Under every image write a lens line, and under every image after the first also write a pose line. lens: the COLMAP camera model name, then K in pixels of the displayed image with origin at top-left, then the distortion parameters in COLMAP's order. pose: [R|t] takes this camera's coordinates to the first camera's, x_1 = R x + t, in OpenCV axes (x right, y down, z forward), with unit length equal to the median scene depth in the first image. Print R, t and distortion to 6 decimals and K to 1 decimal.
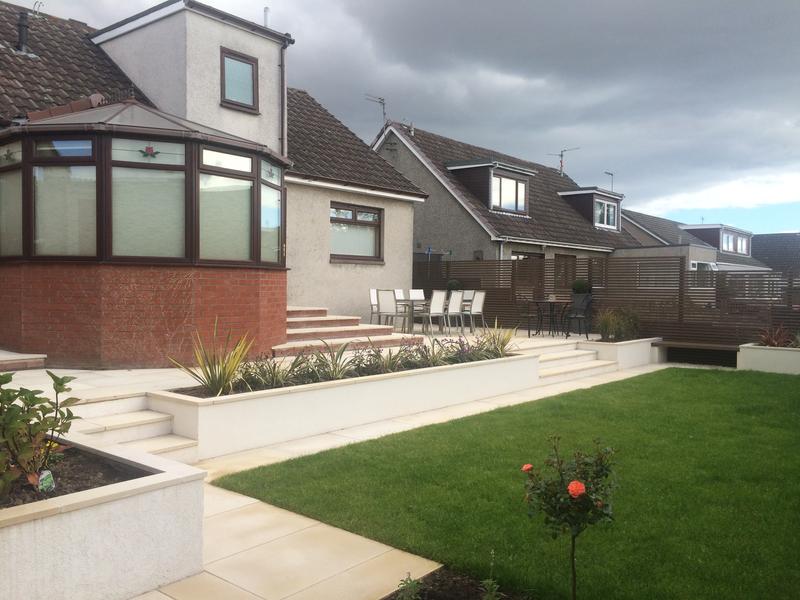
lens RADIAL K [[684.2, 0, 396.4], [0, 684.2, 298.0], [0, 0, 1]] dist [0.083165, -0.112421]
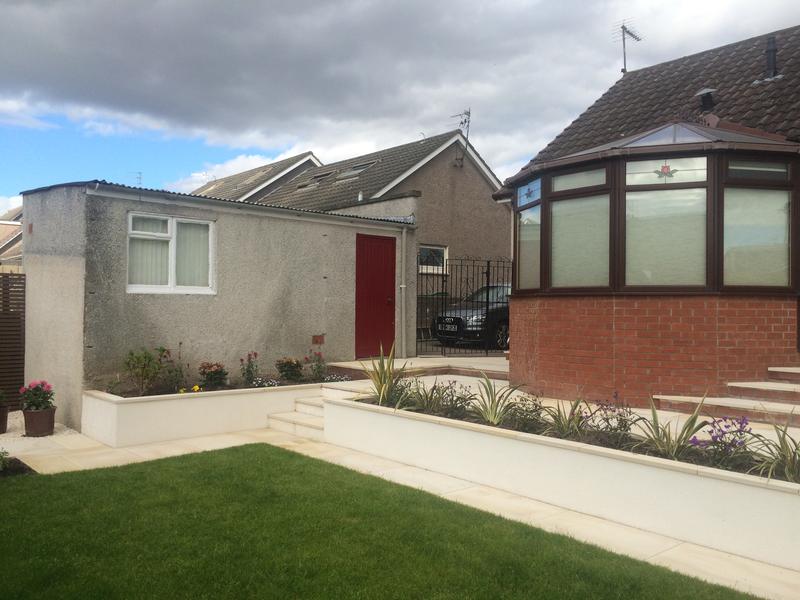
lens RADIAL K [[684.2, 0, 396.4], [0, 684.2, 298.0], [0, 0, 1]] dist [0.083165, -0.112421]
pose [[-0.161278, -0.024802, -0.986597, 0.429787], [-0.027443, 0.999410, -0.020638, -0.009685], [0.986527, 0.023746, -0.161863, 0.562306]]
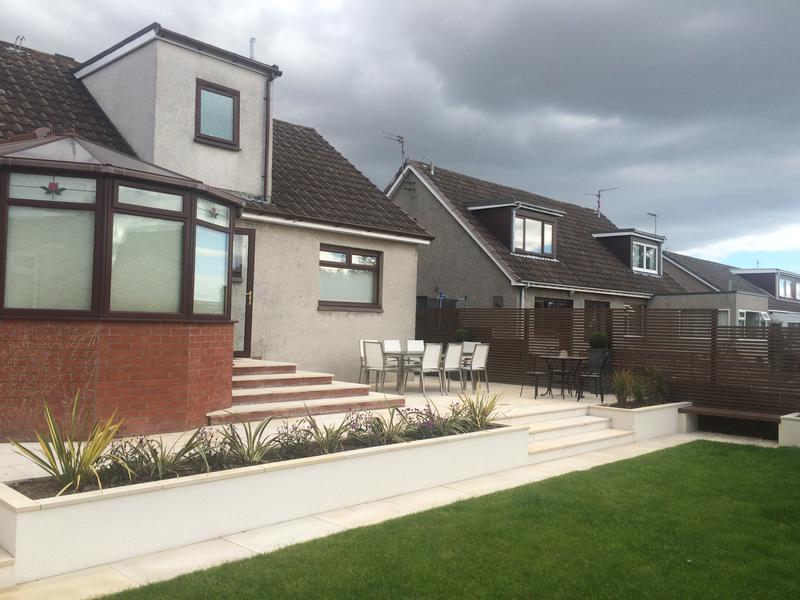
lens RADIAL K [[684.2, 0, 396.4], [0, 684.2, 298.0], [0, 0, 1]] dist [0.083165, -0.112421]
pose [[0.997273, 0.011895, -0.072837, 0.077991], [-0.016033, 0.998274, -0.056489, -0.018694], [0.072039, 0.057503, 0.995743, 0.101408]]
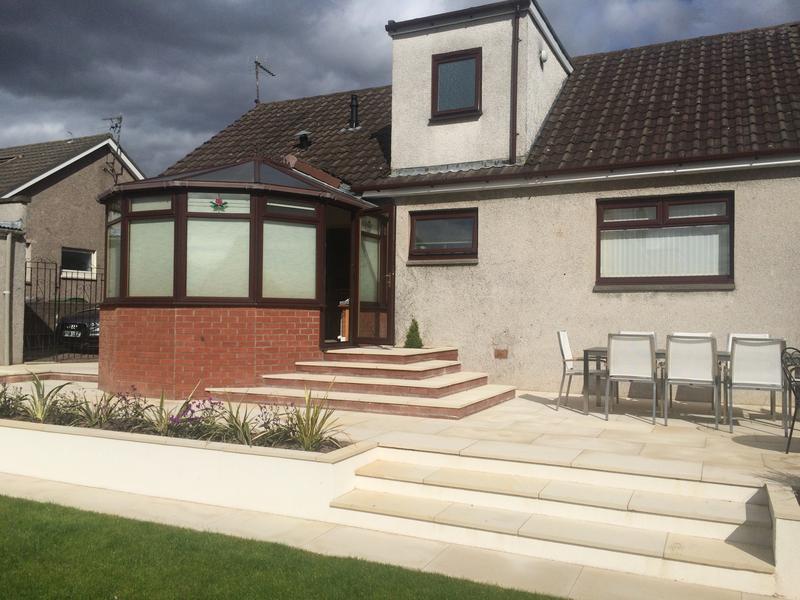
lens RADIAL K [[684.2, 0, 396.4], [0, 684.2, 298.0], [0, 0, 1]] dist [0.083165, -0.112421]
pose [[0.257924, -0.031301, -0.965658, 0.533486], [-0.025156, 0.998919, -0.039098, -0.014156], [0.965838, 0.034377, 0.256858, 0.675524]]
